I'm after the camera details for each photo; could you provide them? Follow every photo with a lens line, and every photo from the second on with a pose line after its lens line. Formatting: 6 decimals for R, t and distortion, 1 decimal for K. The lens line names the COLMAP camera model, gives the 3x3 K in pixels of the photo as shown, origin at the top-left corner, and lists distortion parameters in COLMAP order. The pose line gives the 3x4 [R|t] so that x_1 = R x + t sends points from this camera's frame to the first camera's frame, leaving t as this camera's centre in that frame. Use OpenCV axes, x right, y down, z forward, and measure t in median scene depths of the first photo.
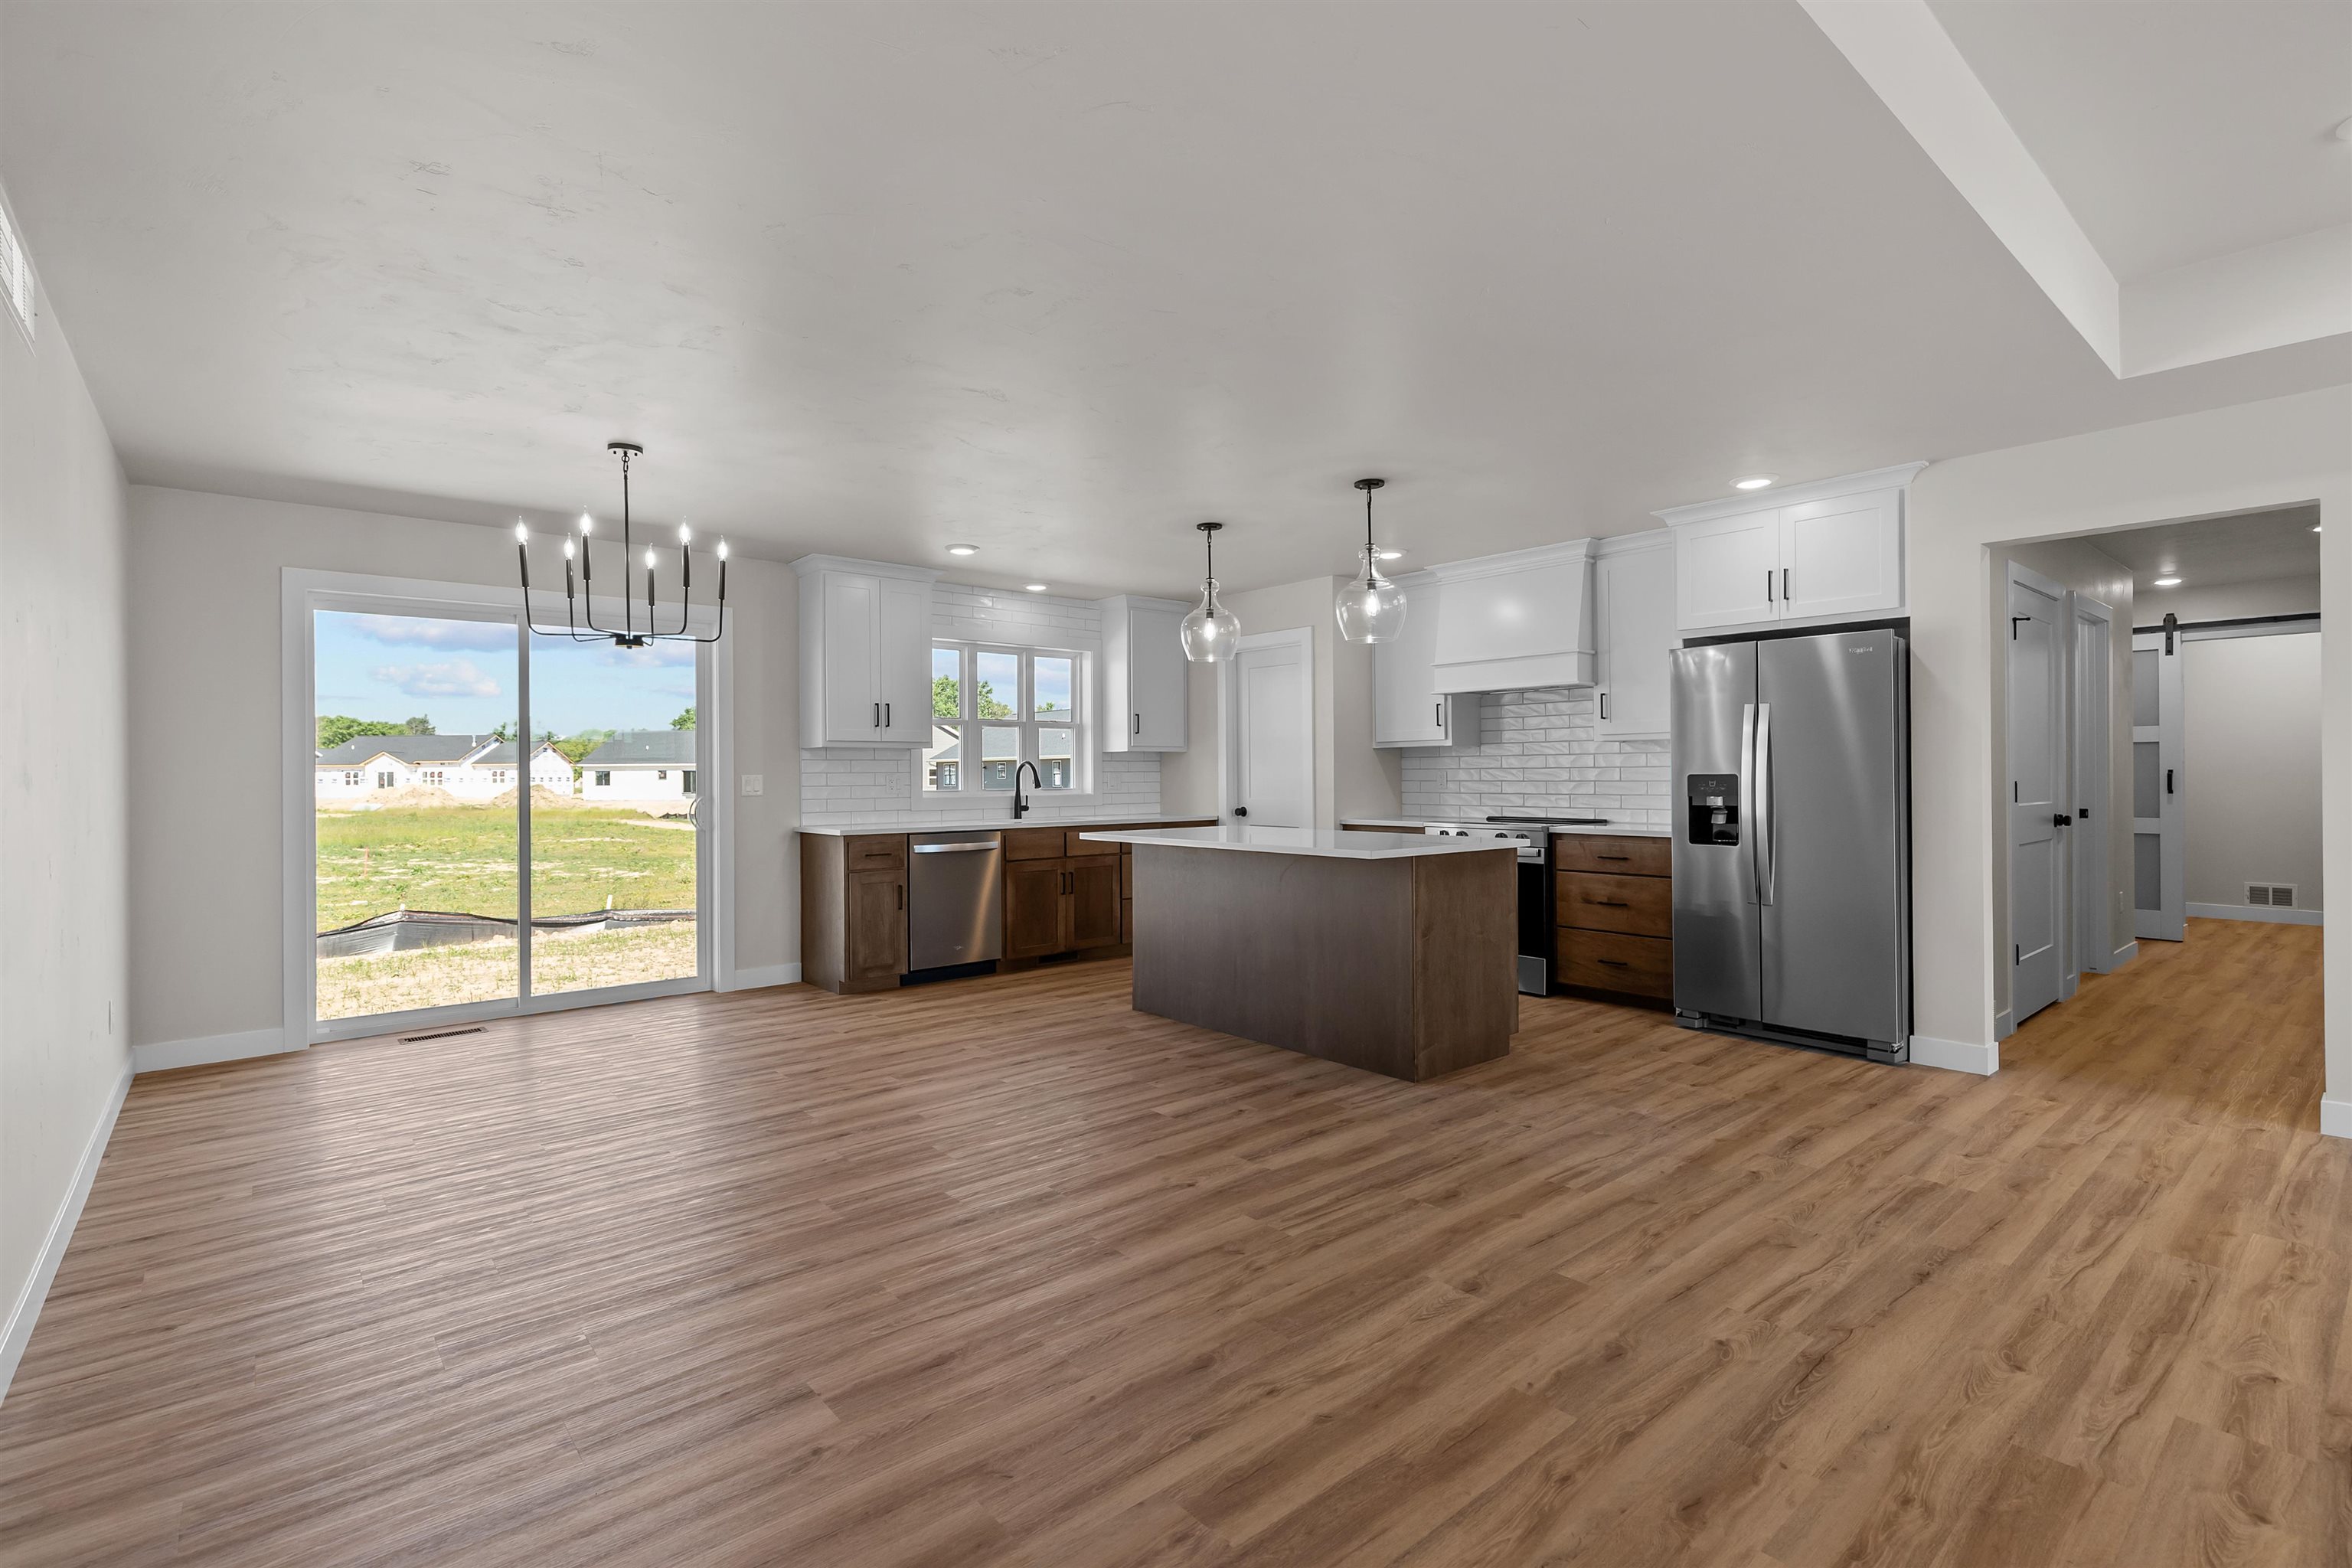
lens RADIAL K [[1081.0, 0, 1167.4], [0, 1081.0, 766.1], [0, 0, 1]] dist [0.008152, -0.000668]
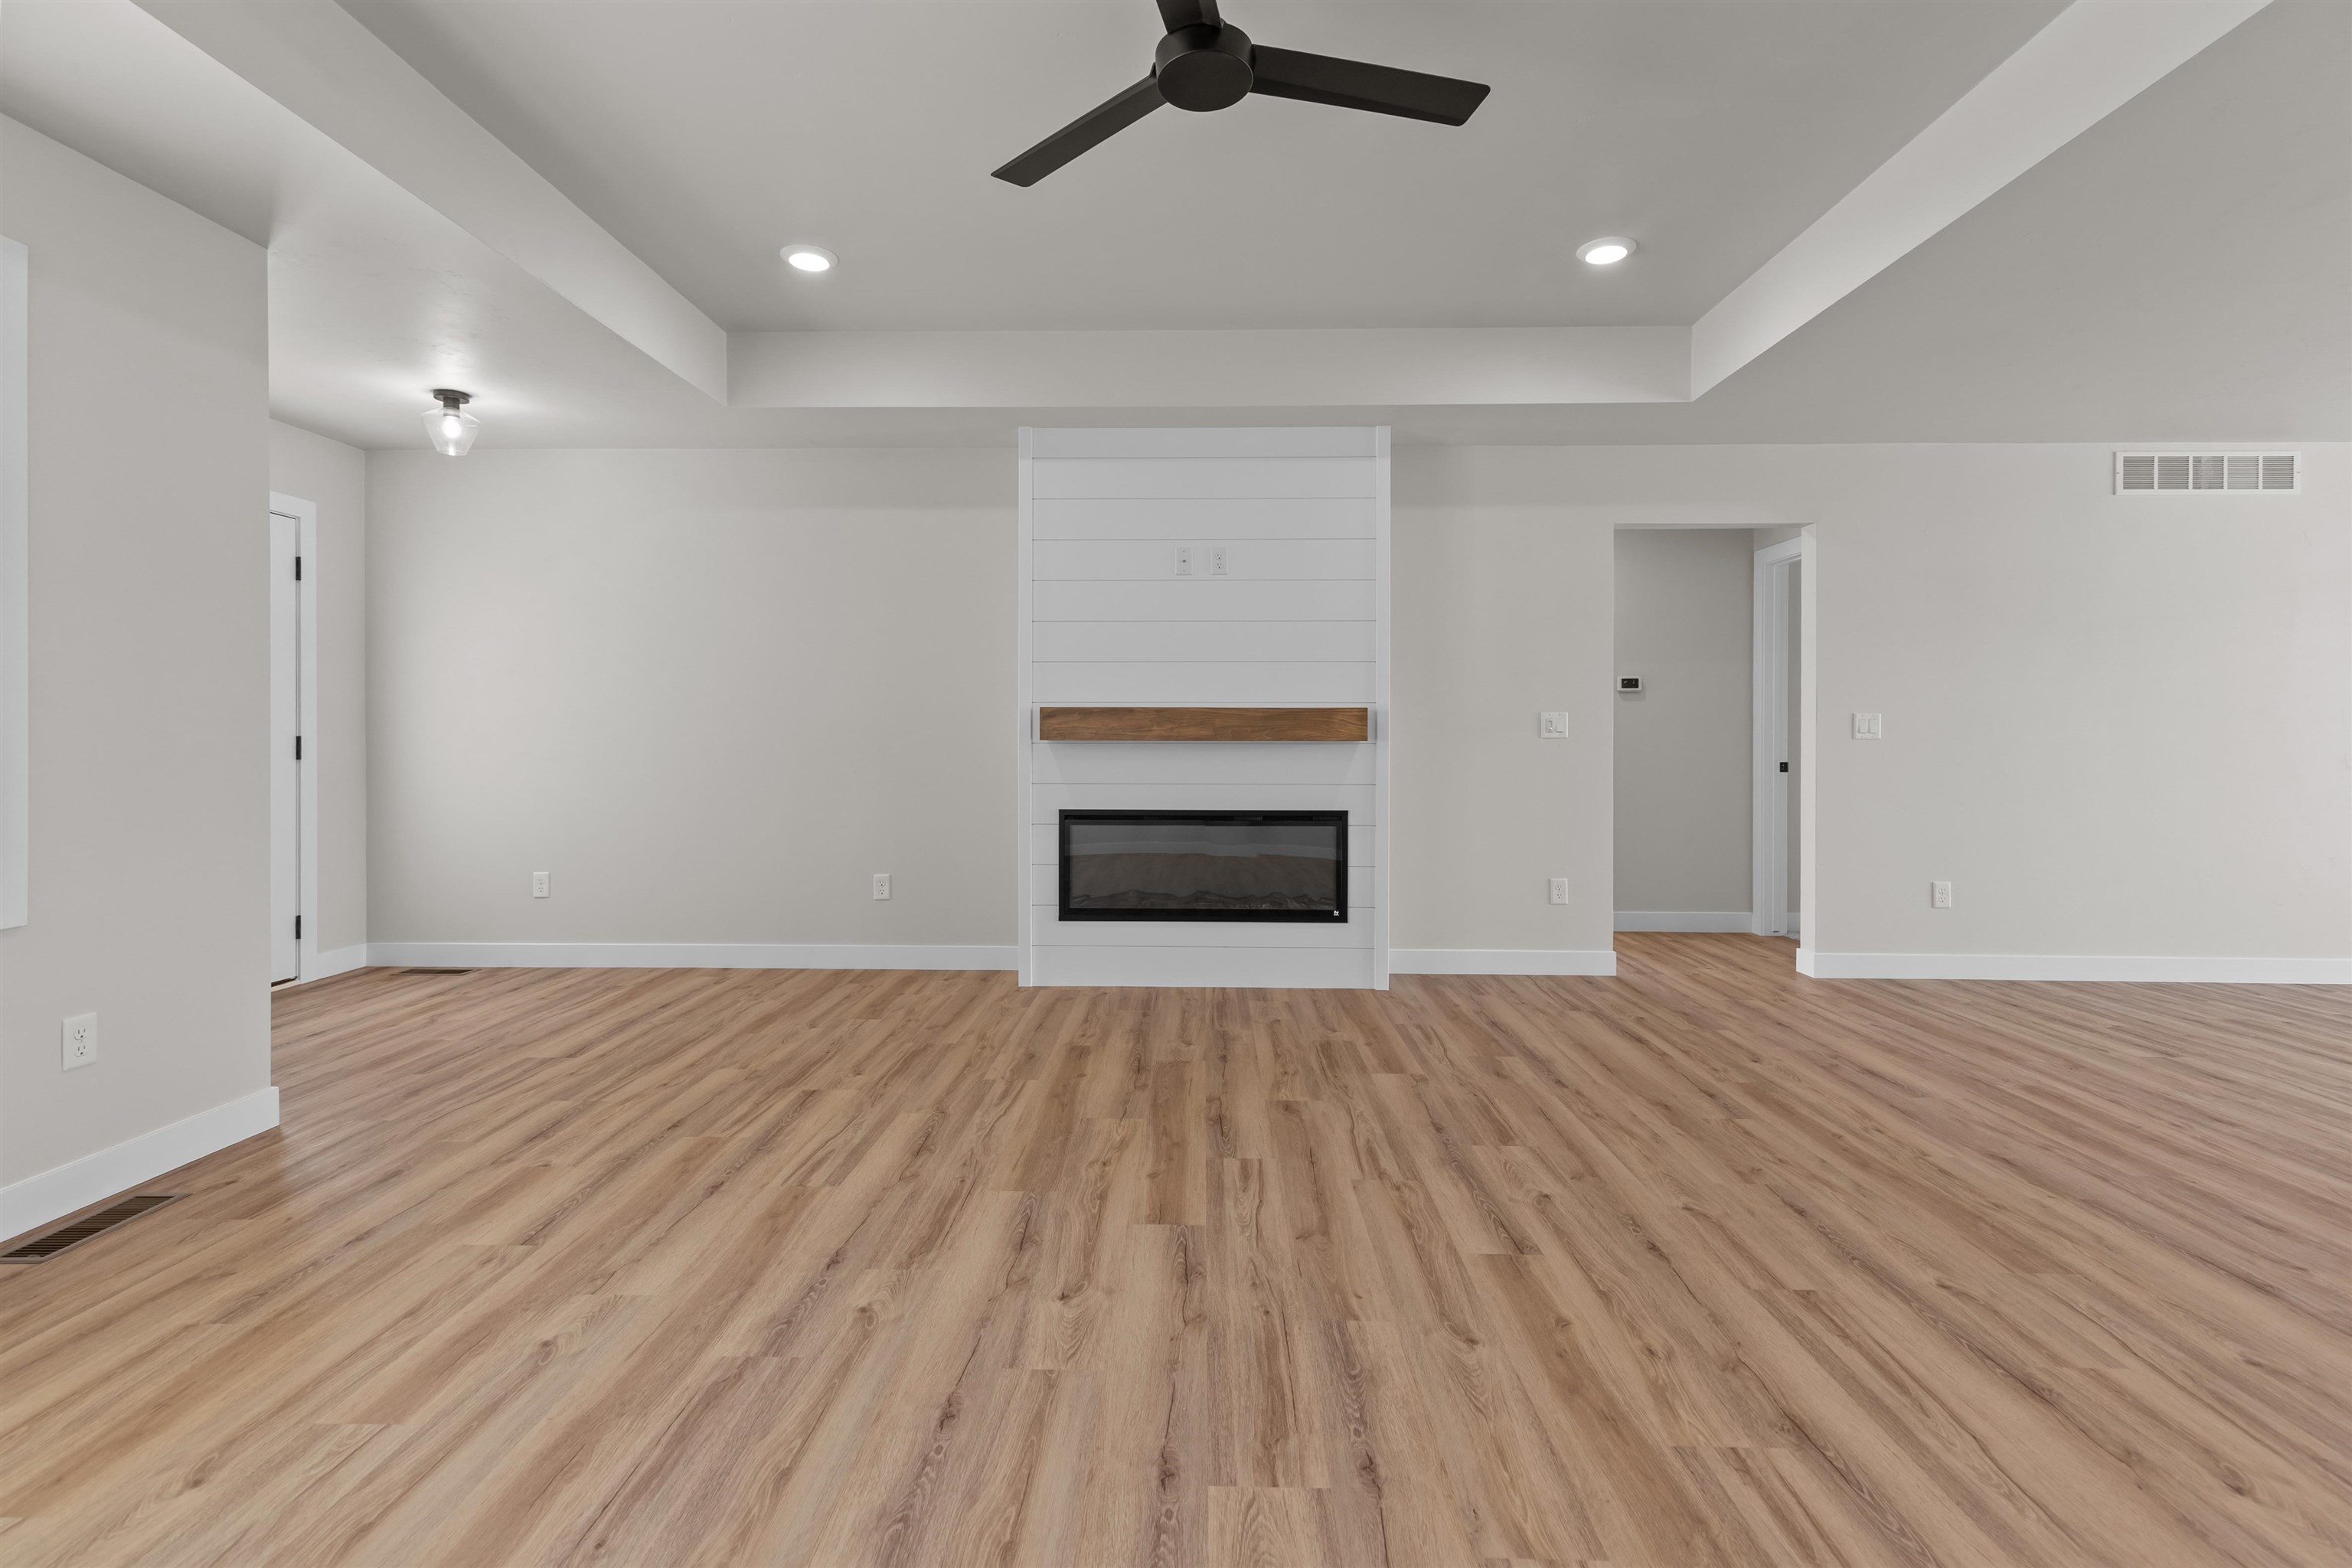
lens RADIAL K [[1071.2, 0, 1178.3], [0, 1071.2, 738.2], [0, 0, 1]] dist [0.007128, -0.000456]
pose [[-0.668692, 0.007847, -0.743498, 0.735318], [0.007049, 0.999966, 0.004214, 0.014592], [0.743506, -0.002423, -0.668724, 0.345424]]
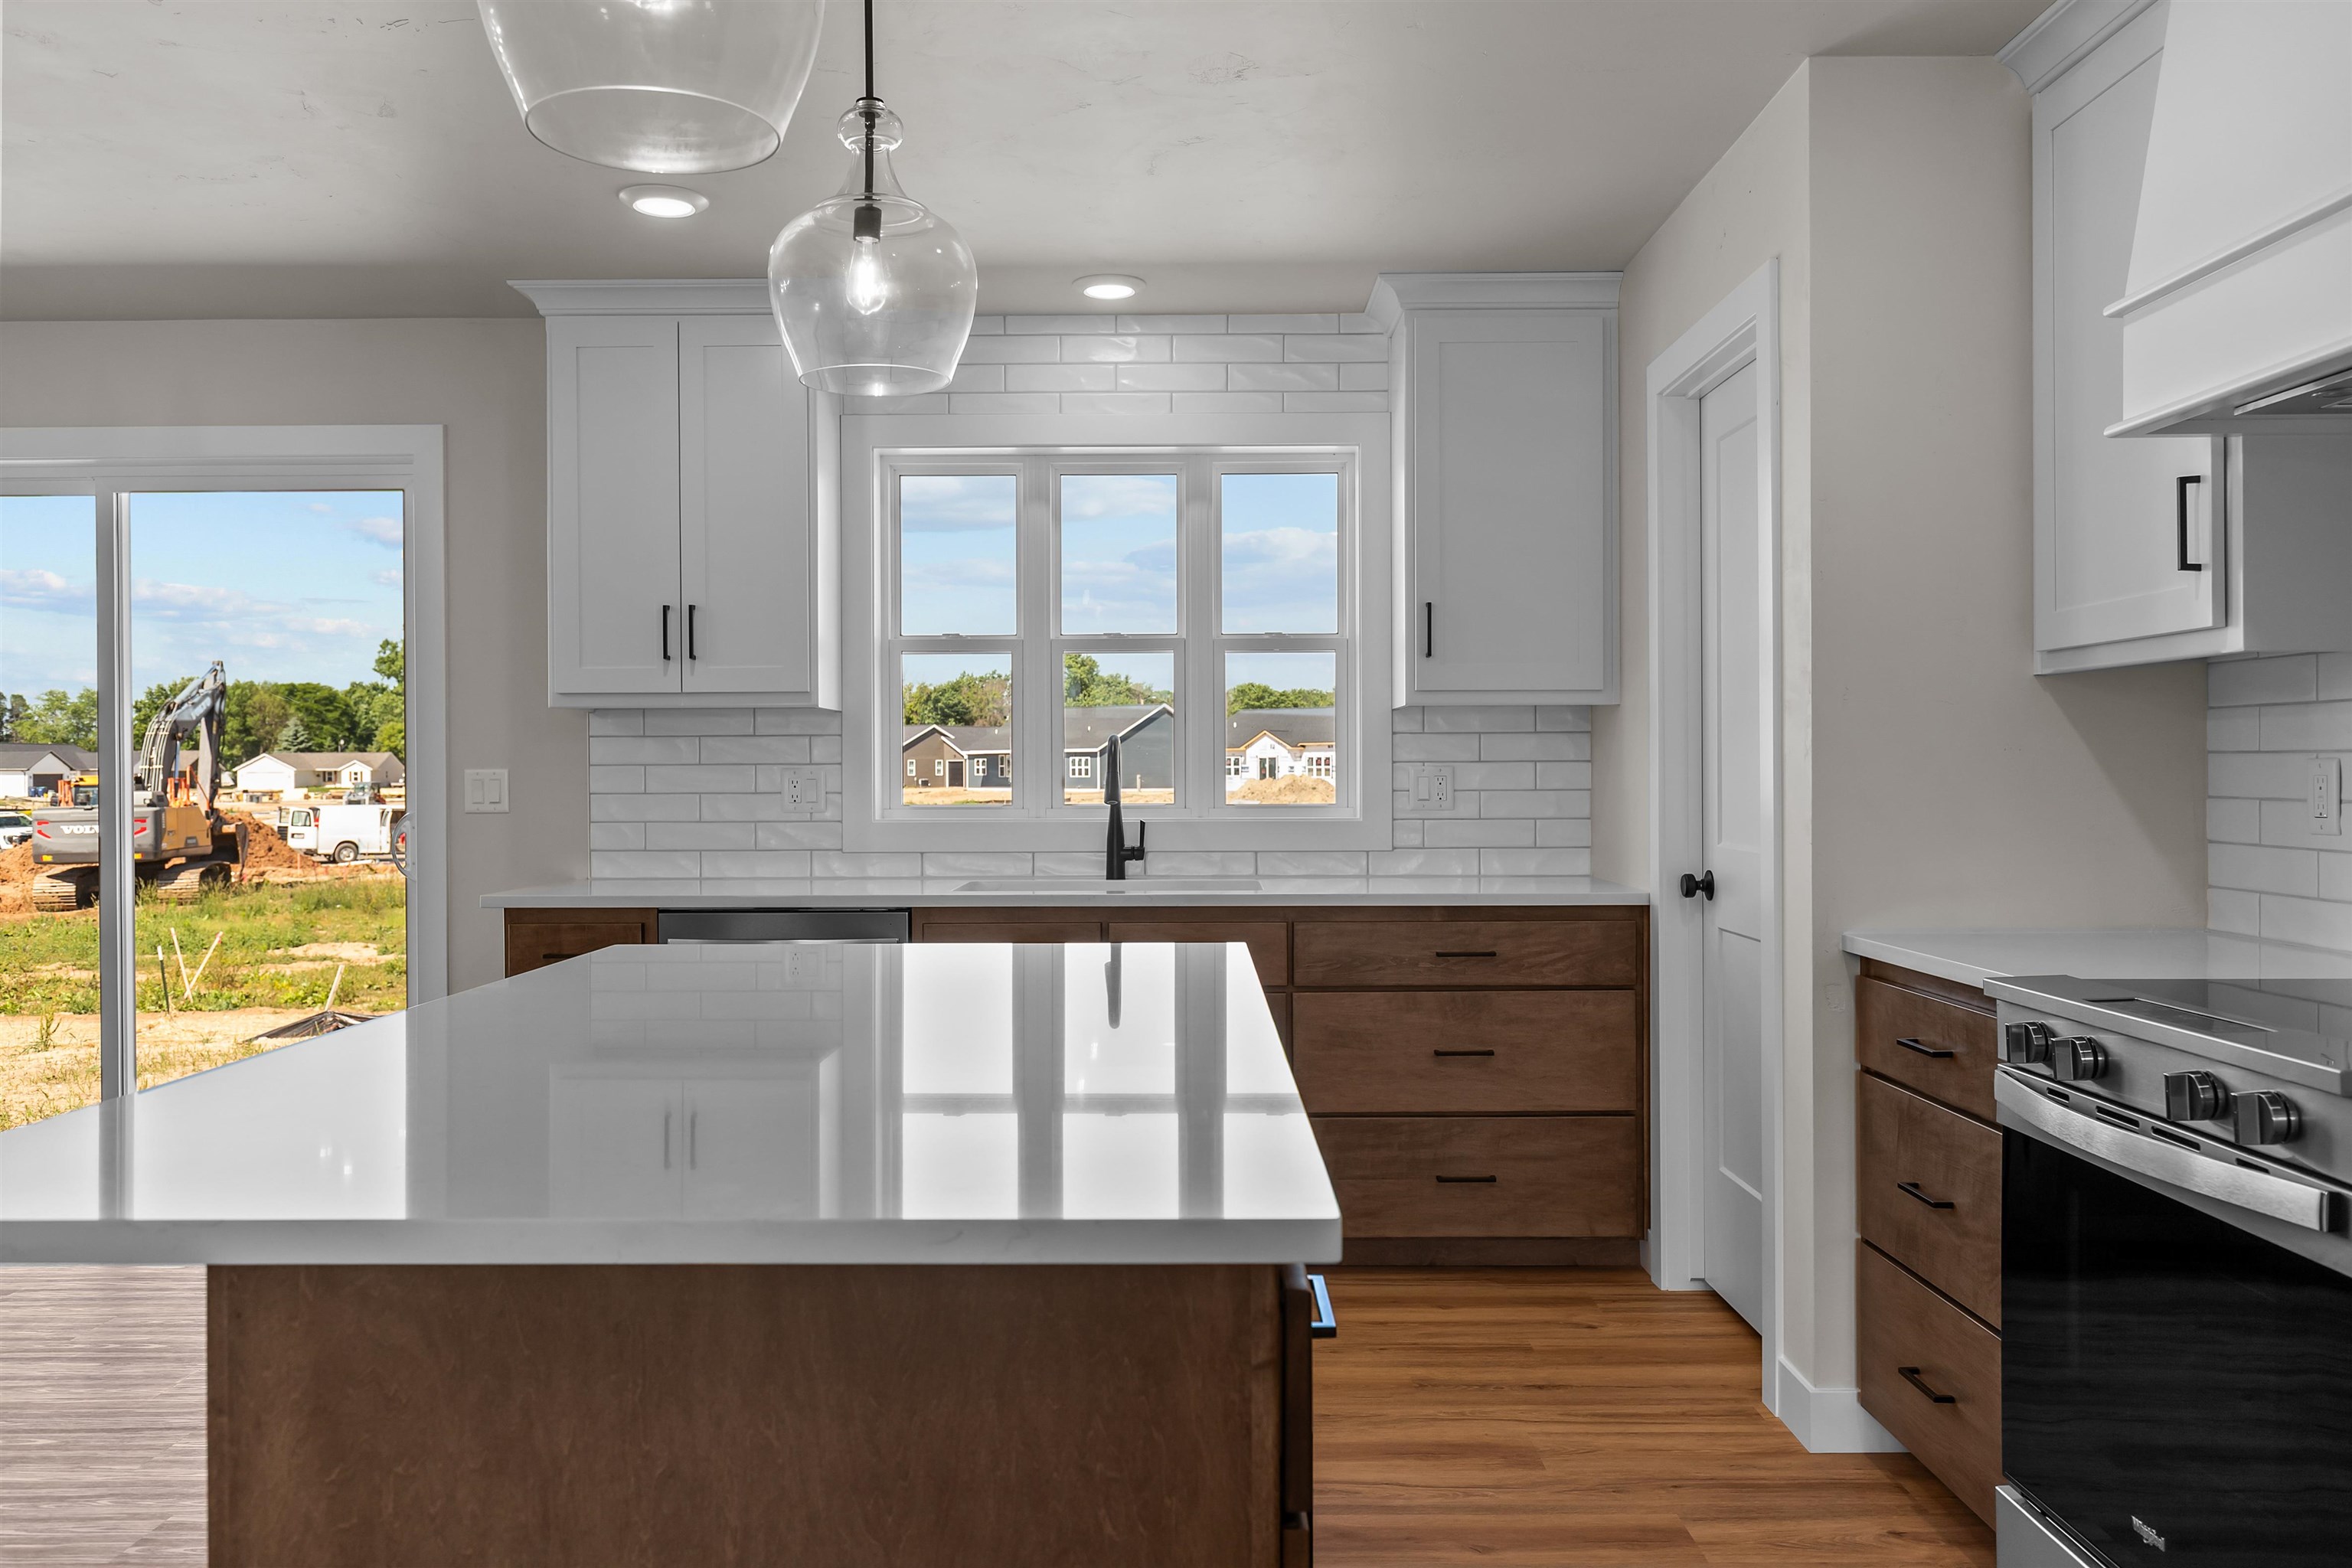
lens RADIAL K [[1779.0, 0, 1173.1], [0, 1779.0, 774.9], [0, 0, 1]] dist [0.004584, -0.003949]
pose [[0.757564, 0.005664, -0.652737, 0.379979], [0.004331, 0.999897, 0.013703, 0.001340], [0.652747, -0.013208, 0.757461, 0.630616]]
